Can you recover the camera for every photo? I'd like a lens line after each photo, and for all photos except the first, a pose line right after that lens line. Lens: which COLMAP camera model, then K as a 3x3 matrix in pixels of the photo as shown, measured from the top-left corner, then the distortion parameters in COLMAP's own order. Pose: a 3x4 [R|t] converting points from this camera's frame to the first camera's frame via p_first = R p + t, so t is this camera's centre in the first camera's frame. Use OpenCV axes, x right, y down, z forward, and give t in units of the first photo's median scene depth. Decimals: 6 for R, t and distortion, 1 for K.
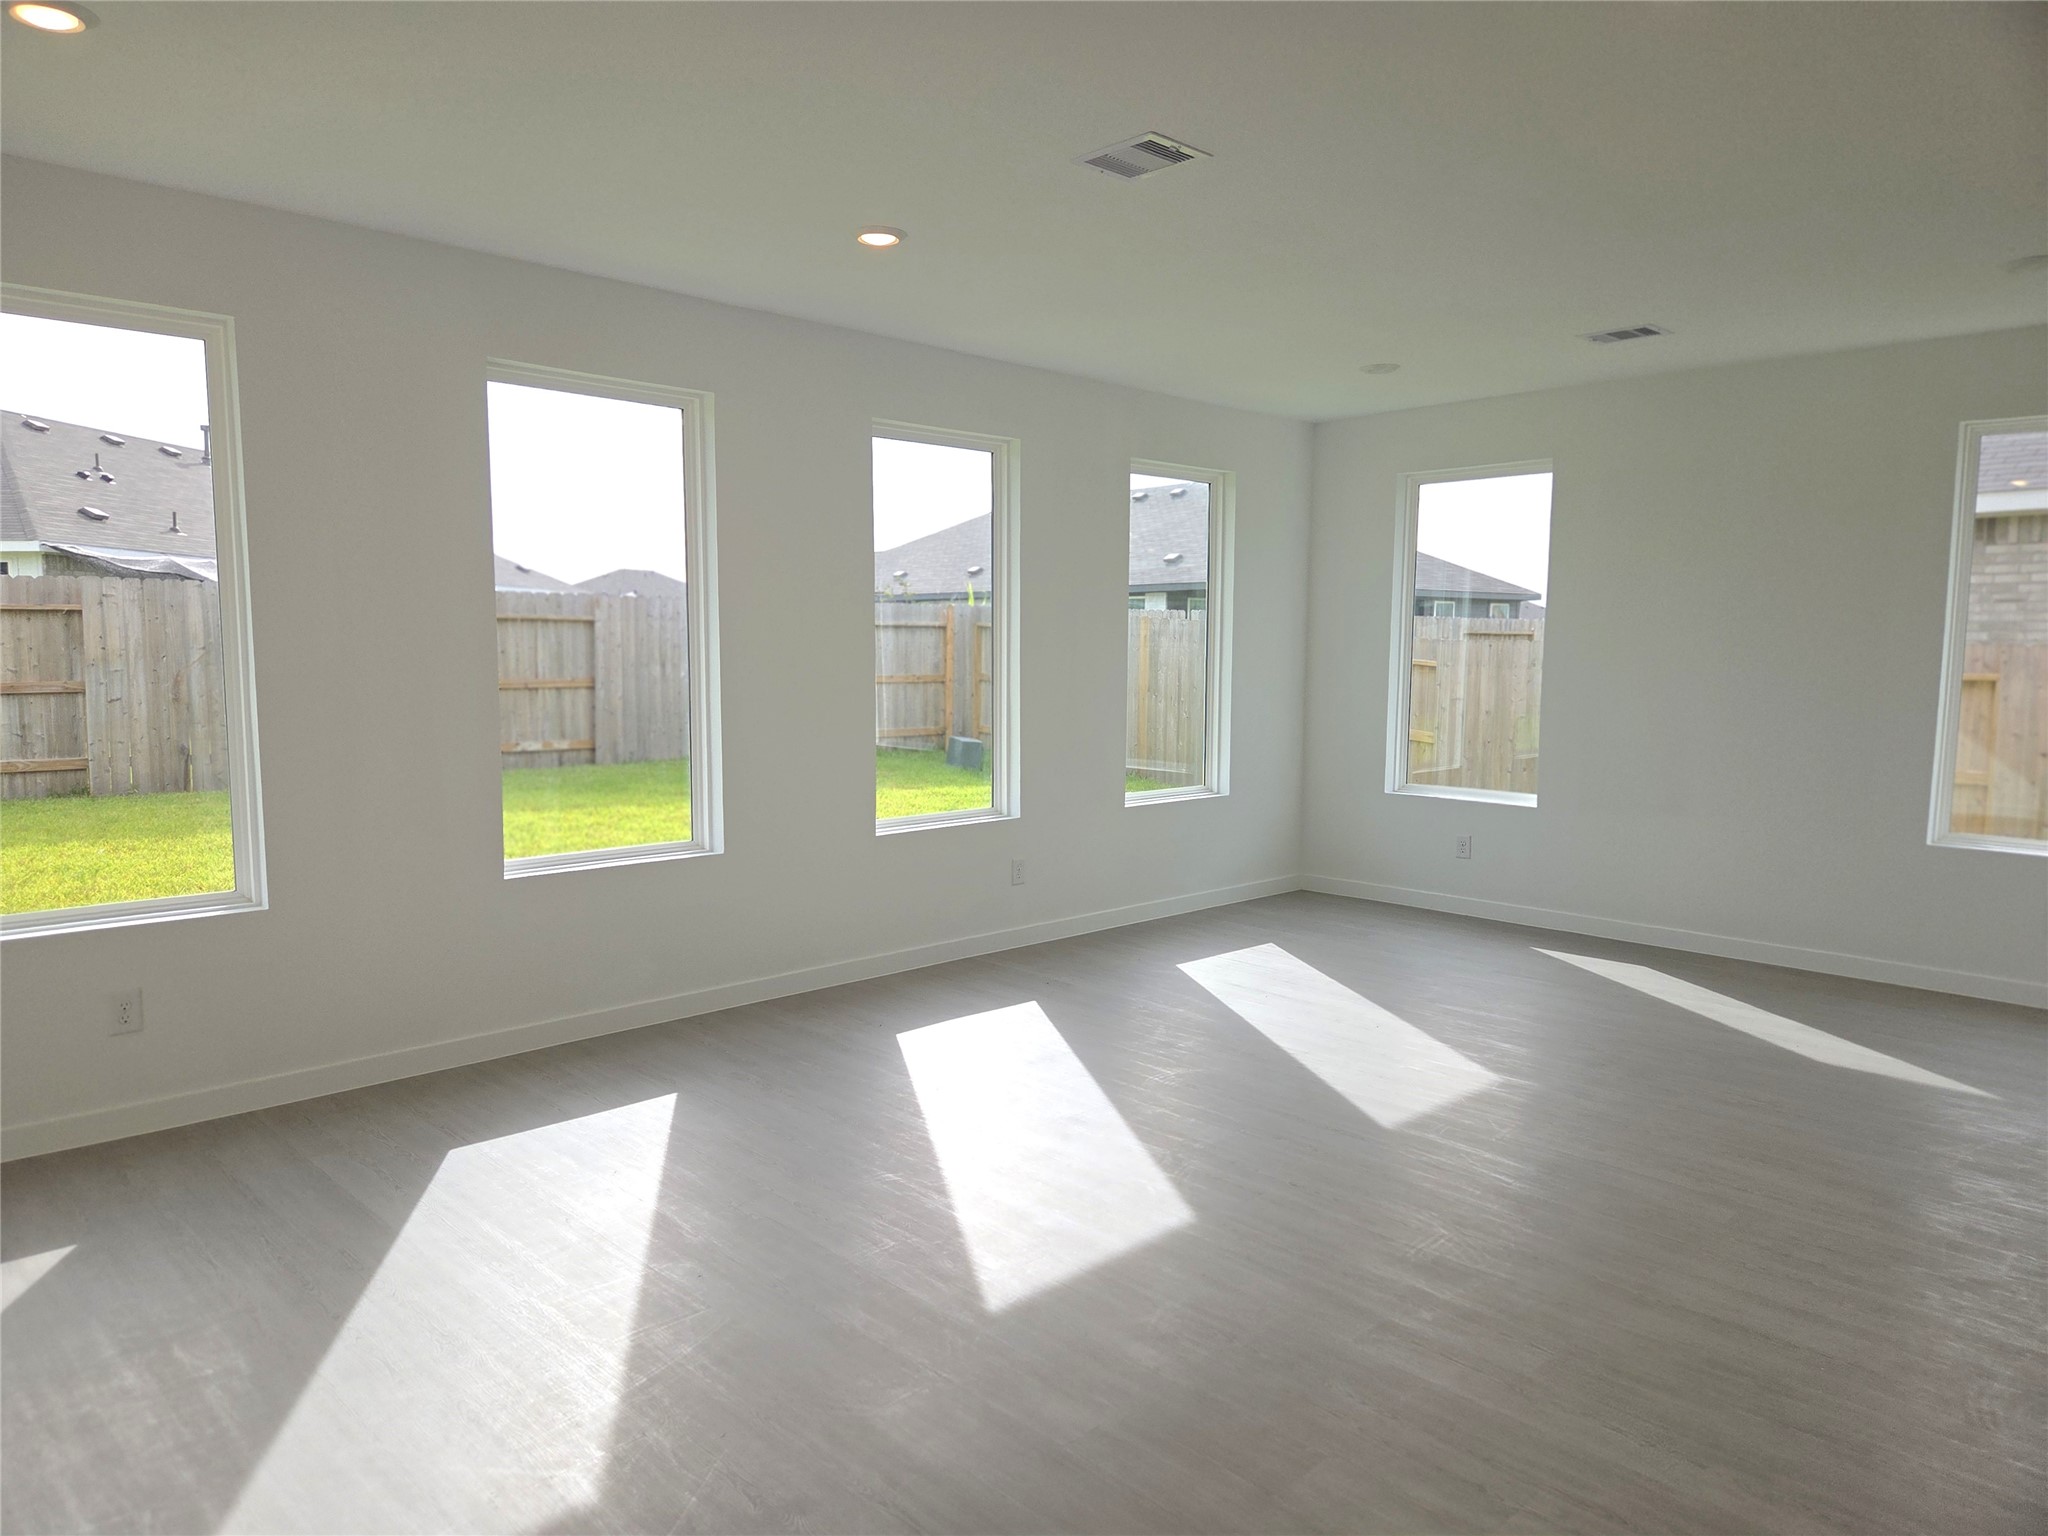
lens RADIAL K [[1371.6, 0, 981.1], [0, 1371.6, 774.4], [0, 0, 1]] dist [0.078848, -0.062730]
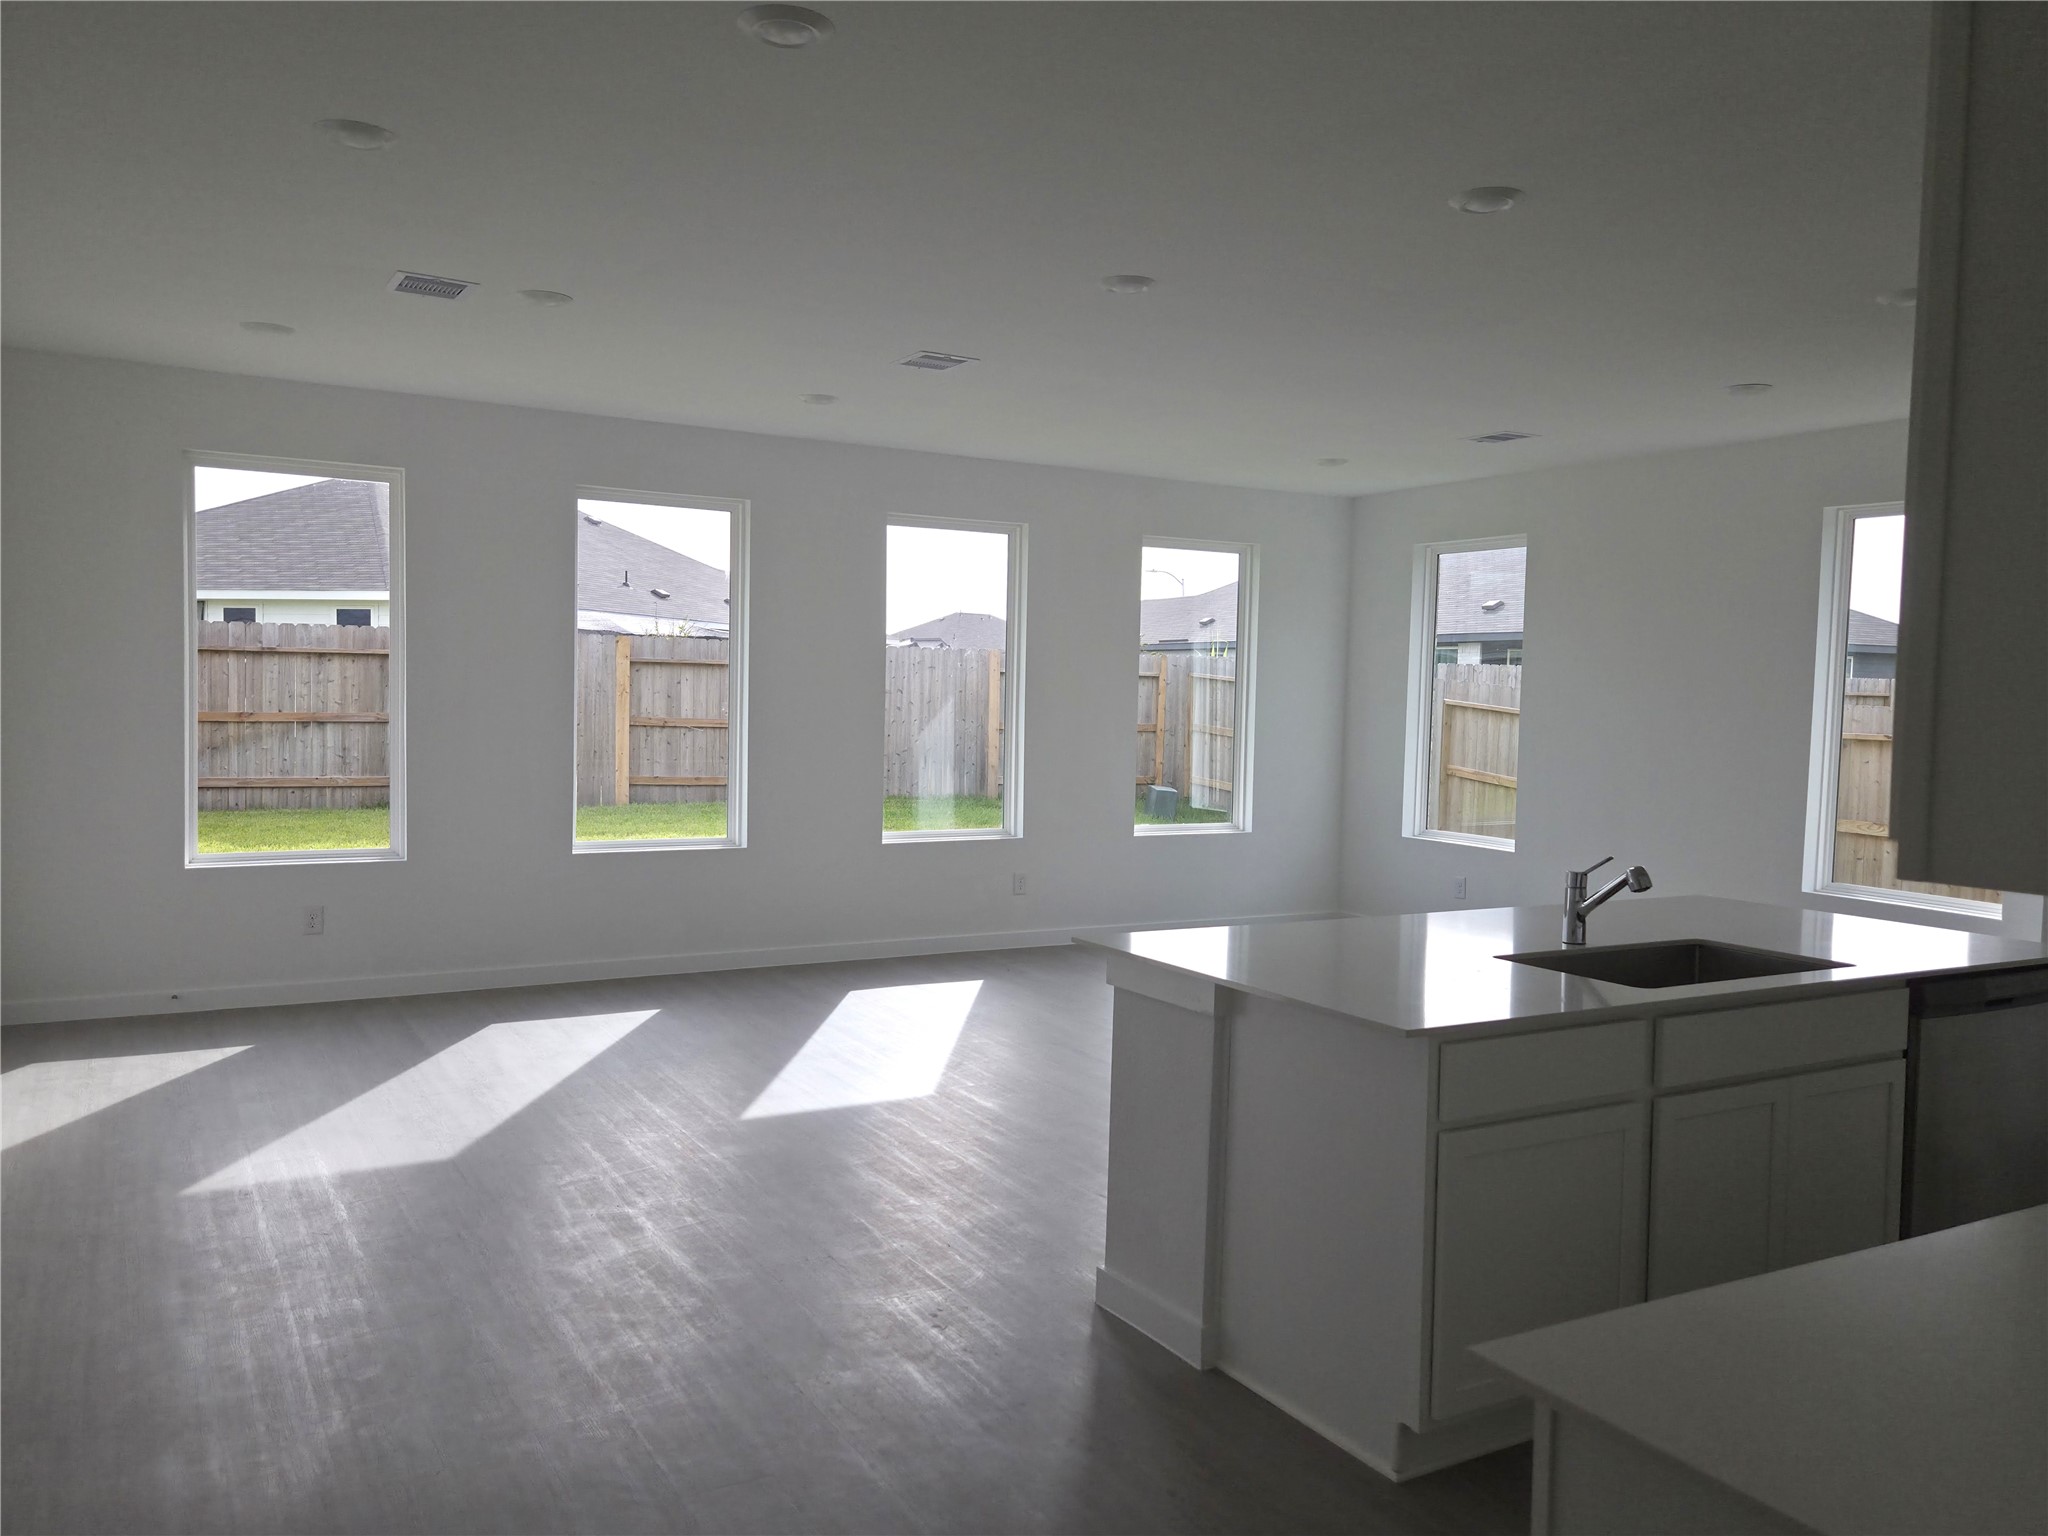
lens RADIAL K [[1588.4, 0, 1024.0], [0, 1588.4, 768.0], [0, 0, 1]] dist [0.097223, -0.068599]
pose [[0.969816, 0.028859, -0.242122, 0.224530], [-0.040591, 0.998224, -0.043604, 0.019153], [0.240434, 0.052116, 0.969265, -0.208354]]
